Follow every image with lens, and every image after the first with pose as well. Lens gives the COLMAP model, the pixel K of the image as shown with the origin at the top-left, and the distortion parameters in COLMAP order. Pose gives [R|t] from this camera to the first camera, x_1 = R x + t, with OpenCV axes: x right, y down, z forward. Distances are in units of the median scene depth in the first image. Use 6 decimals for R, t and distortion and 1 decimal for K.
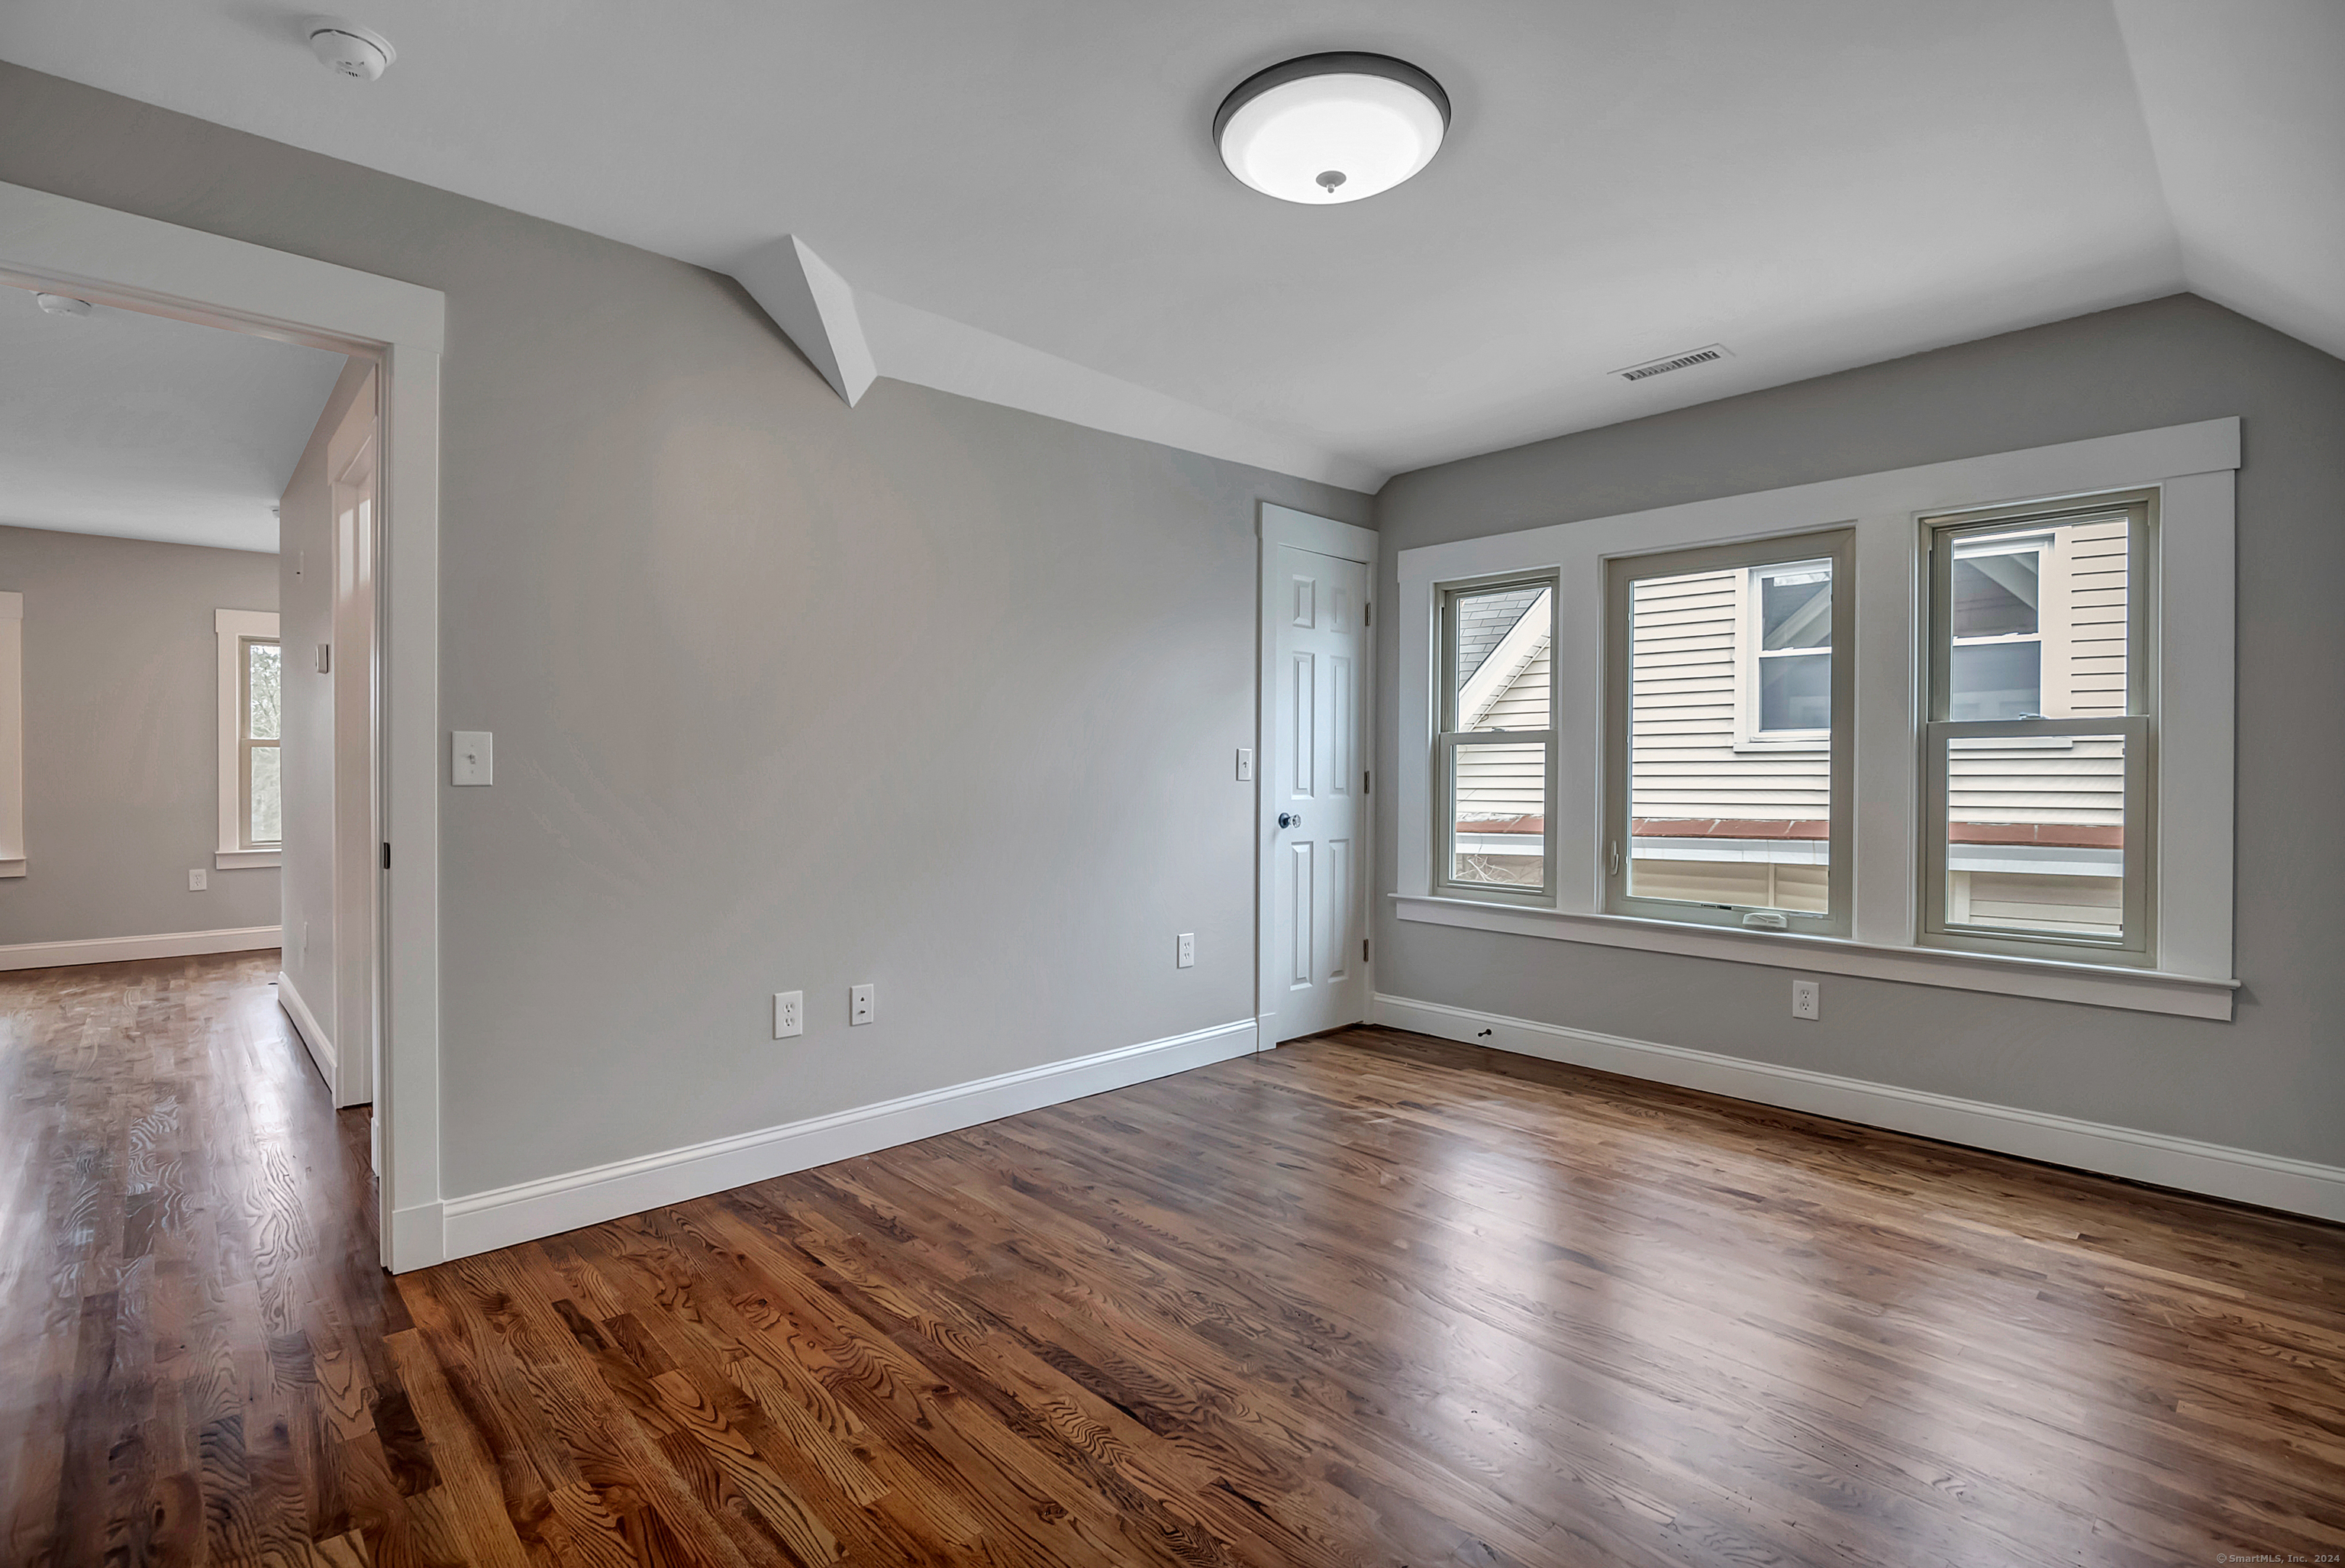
lens RADIAL K [[1113.2, 0, 1177.7], [0, 1113.2, 778.9], [0, 0, 1]] dist [-0.001678, -0.013230]
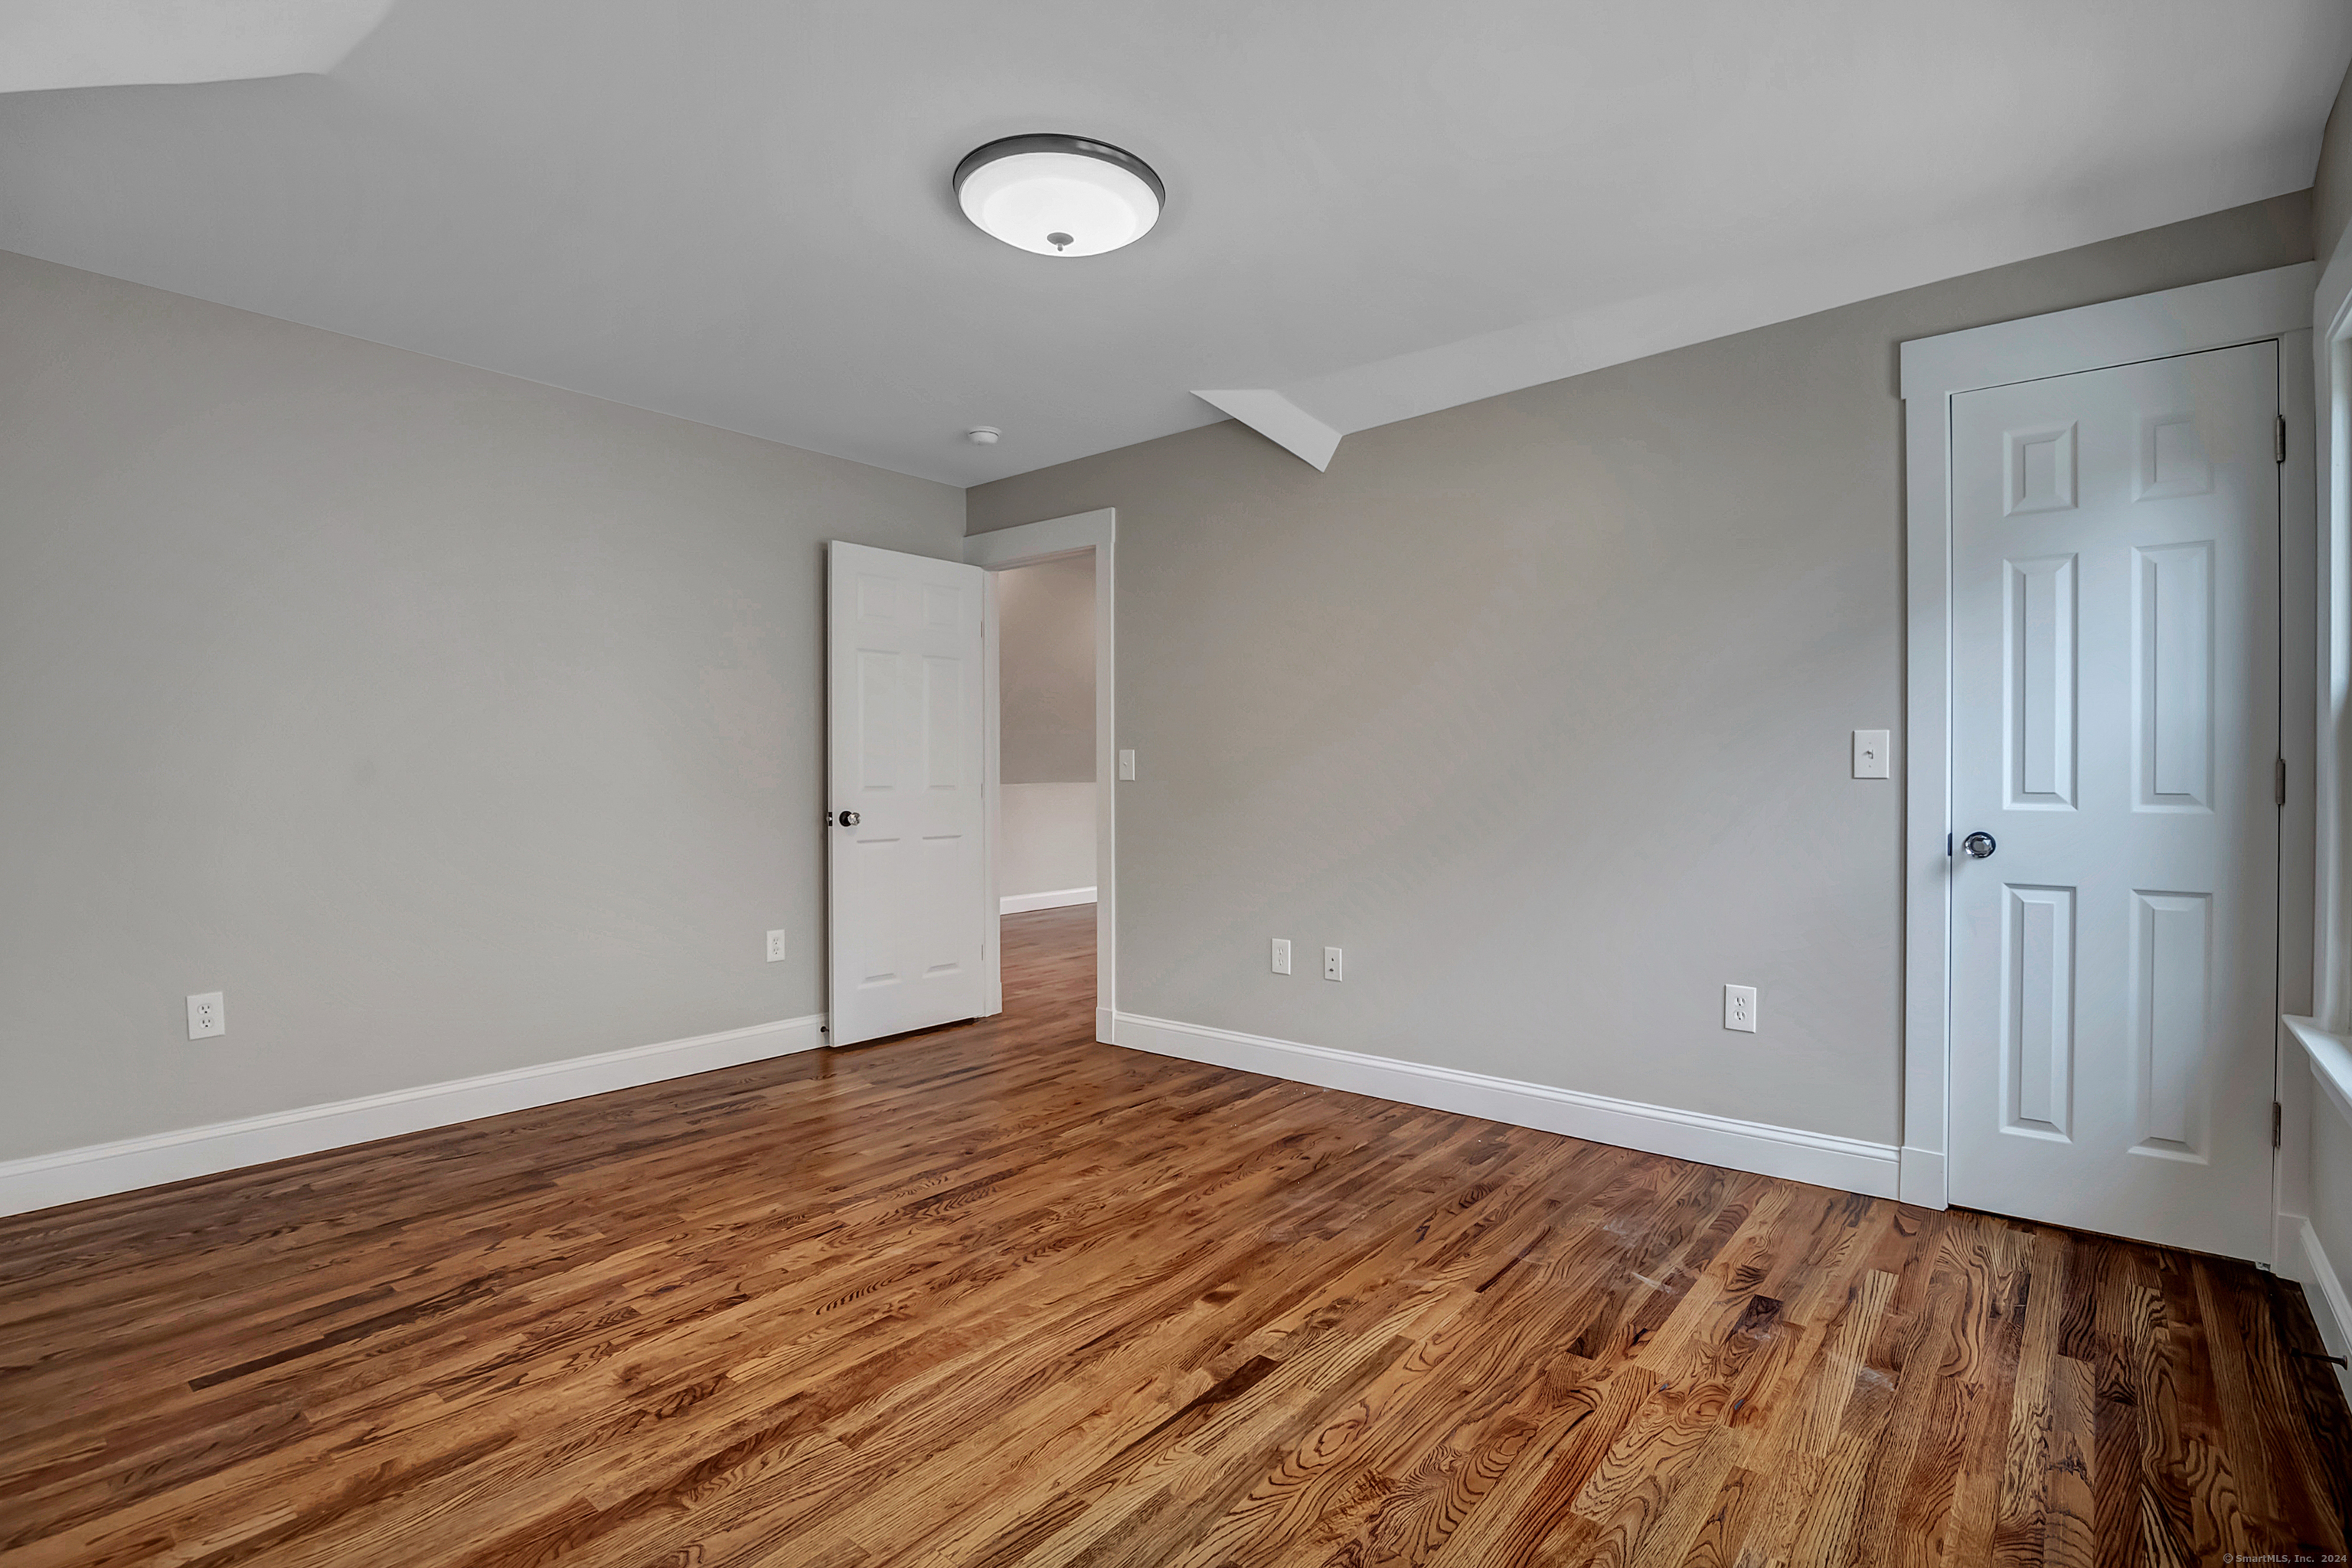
lens RADIAL K [[1103.7, 0, 1183.0], [0, 1103.7, 779.8], [0, 0, 1]] dist [-0.001527, -0.011502]
pose [[0.115821, -0.001288, -0.993269, 0.810538], [-0.001818, 0.999997, -0.001509, 0.005111], [0.993268, 0.001981, 0.115819, 0.641918]]
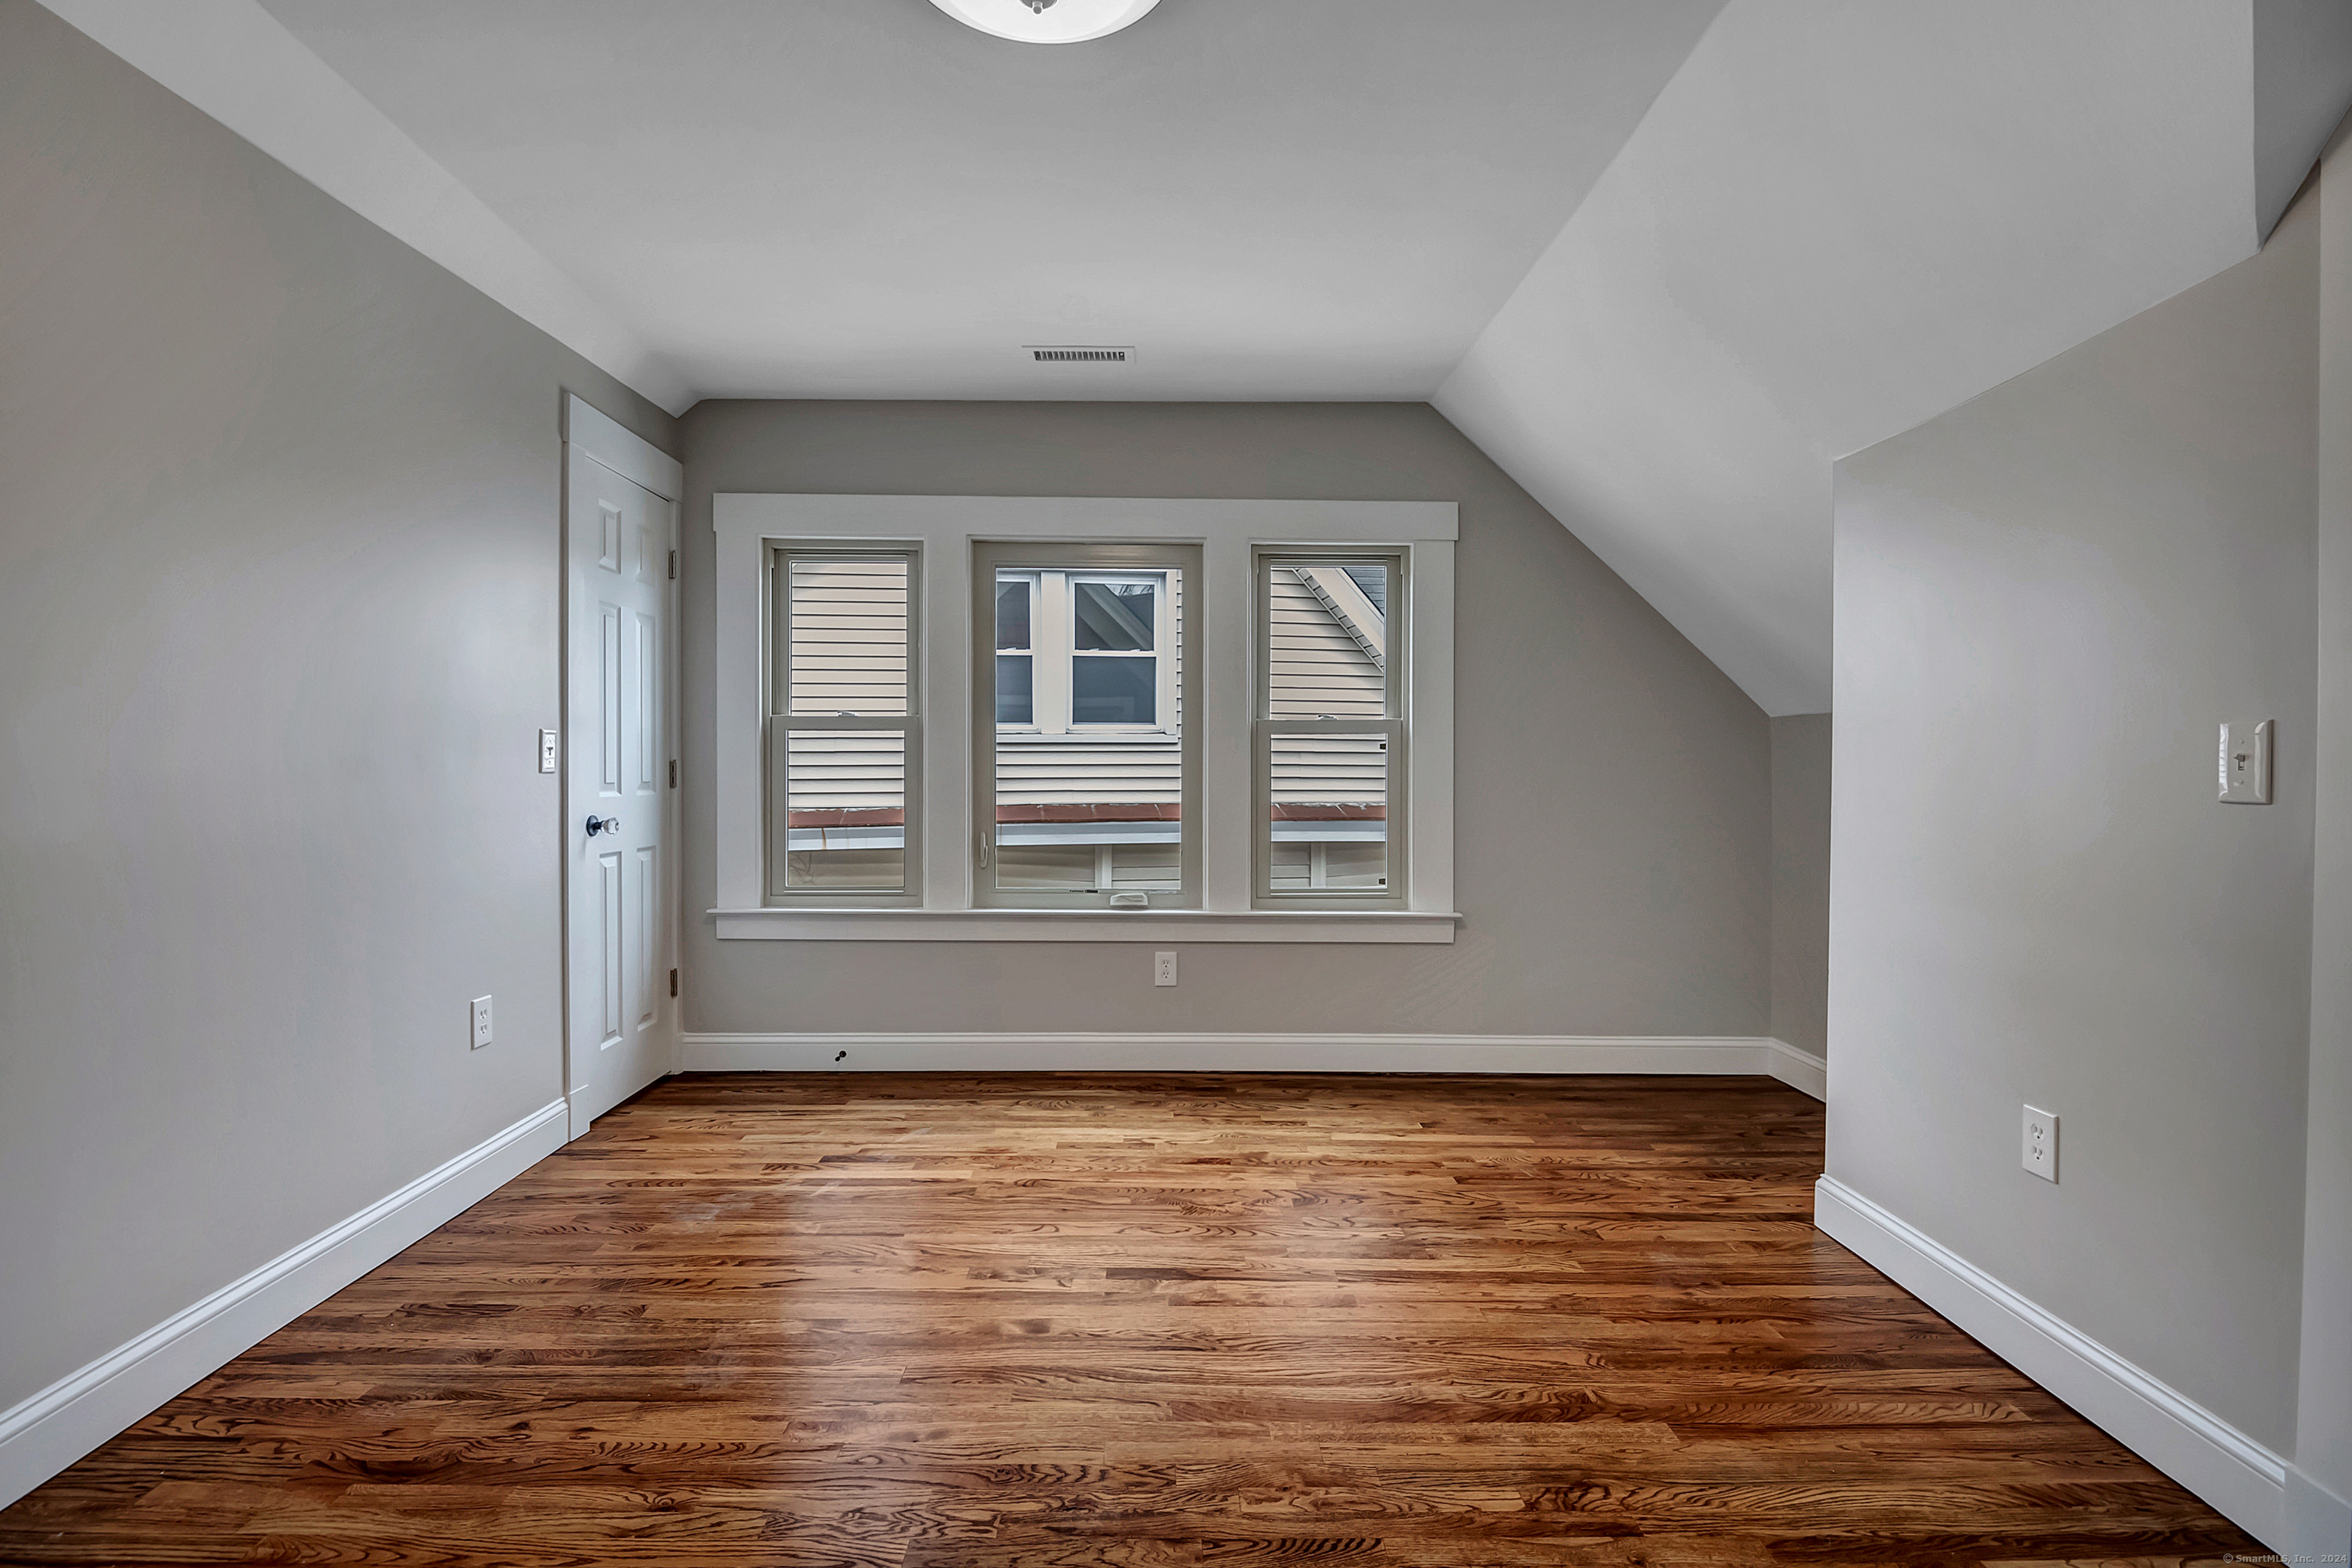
lens RADIAL K [[1103.7, 0, 1183.0], [0, 1103.7, 779.8], [0, 0, 1]] dist [-0.001527, -0.011502]
pose [[0.673196, -0.011747, 0.739370, -0.235945], [0.004109, 0.999918, 0.012146, -0.001462], [-0.739452, -0.005139, 0.673189, 0.263548]]
